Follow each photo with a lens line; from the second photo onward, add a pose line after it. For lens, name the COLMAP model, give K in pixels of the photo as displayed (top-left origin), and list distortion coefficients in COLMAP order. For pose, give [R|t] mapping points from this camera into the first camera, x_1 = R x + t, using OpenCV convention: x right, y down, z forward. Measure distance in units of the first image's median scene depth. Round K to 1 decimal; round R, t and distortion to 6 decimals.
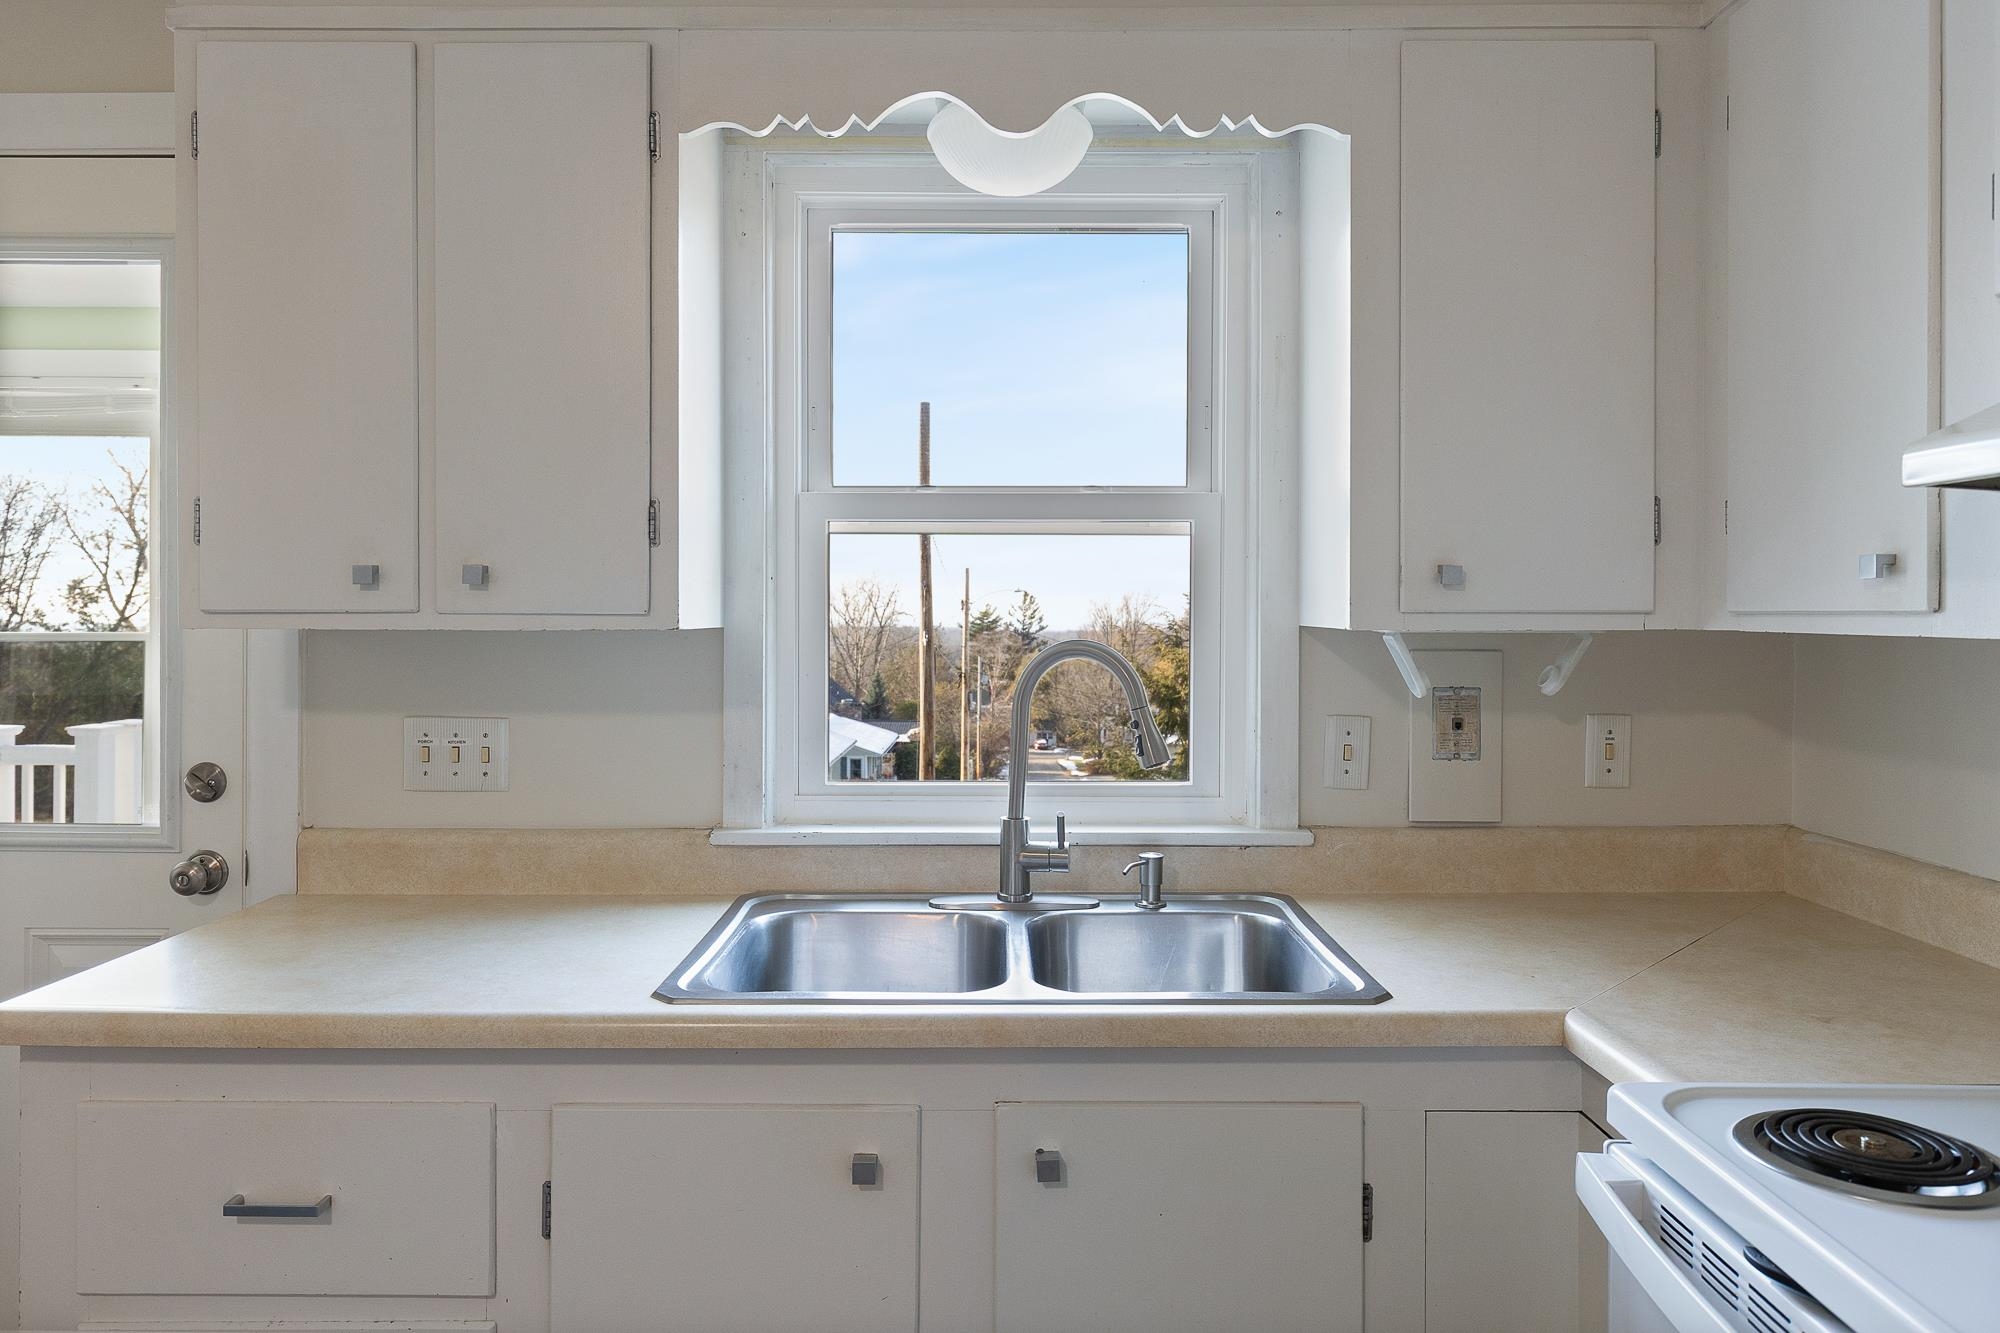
lens RADIAL K [[1322.6, 0, 1005.3], [0, 1322.6, 626.4], [0, 0, 1]] dist [-0.005590, -0.000496]
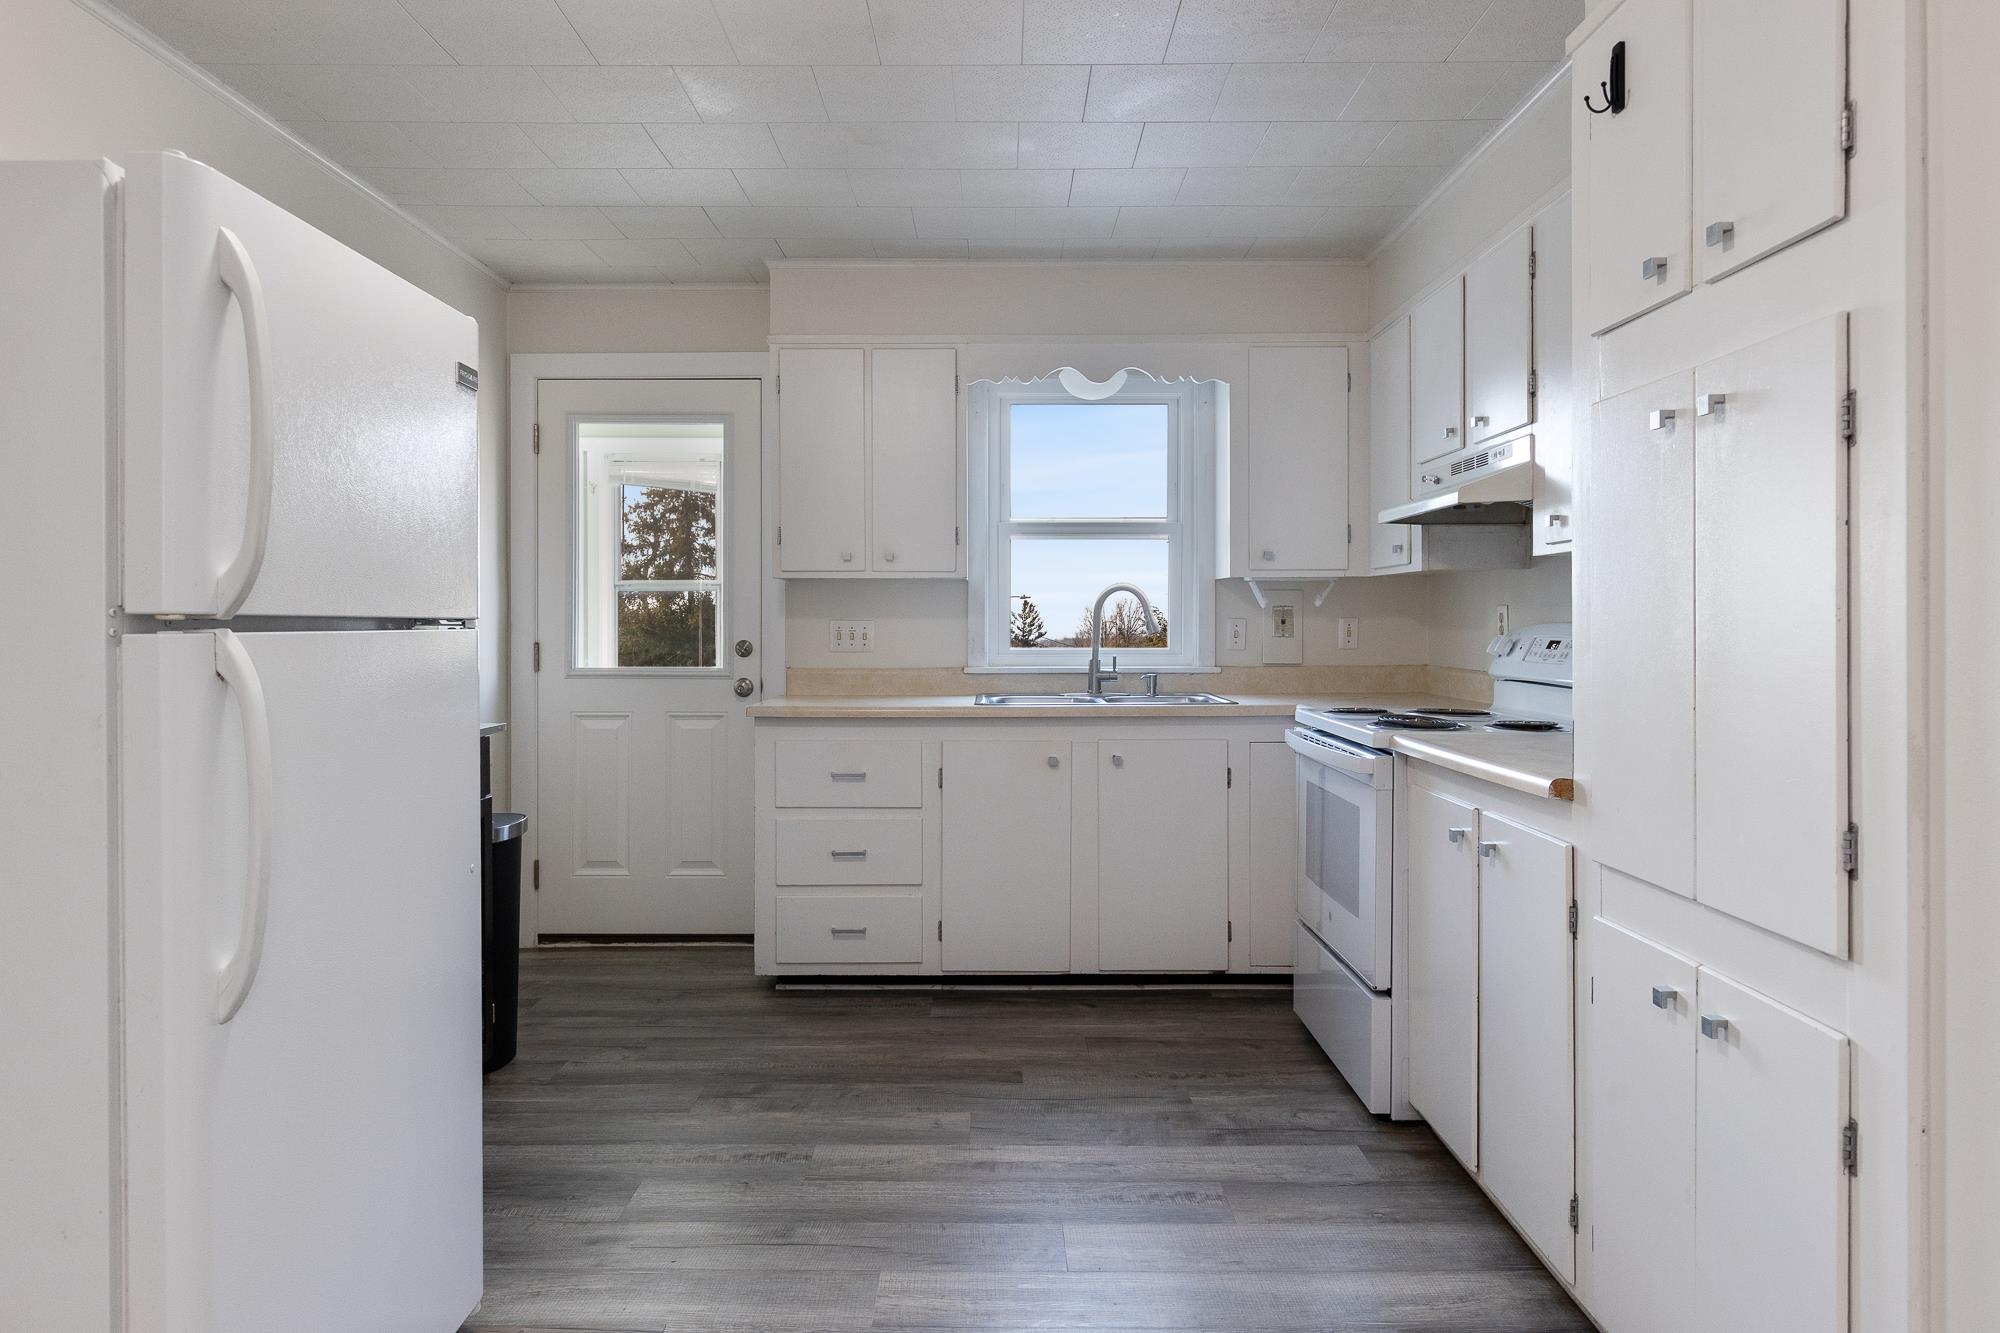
lens RADIAL K [[1233.6, 0, 1003.1], [0, 1233.6, 631.8], [0, 0, 1]] dist [0.001765, -0.004016]
pose [[0.999990, -0.002964, -0.003257, -0.147462], [0.002960, 0.999995, -0.001107, 0.094954], [0.003260, 0.001097, 0.999994, -1.200972]]
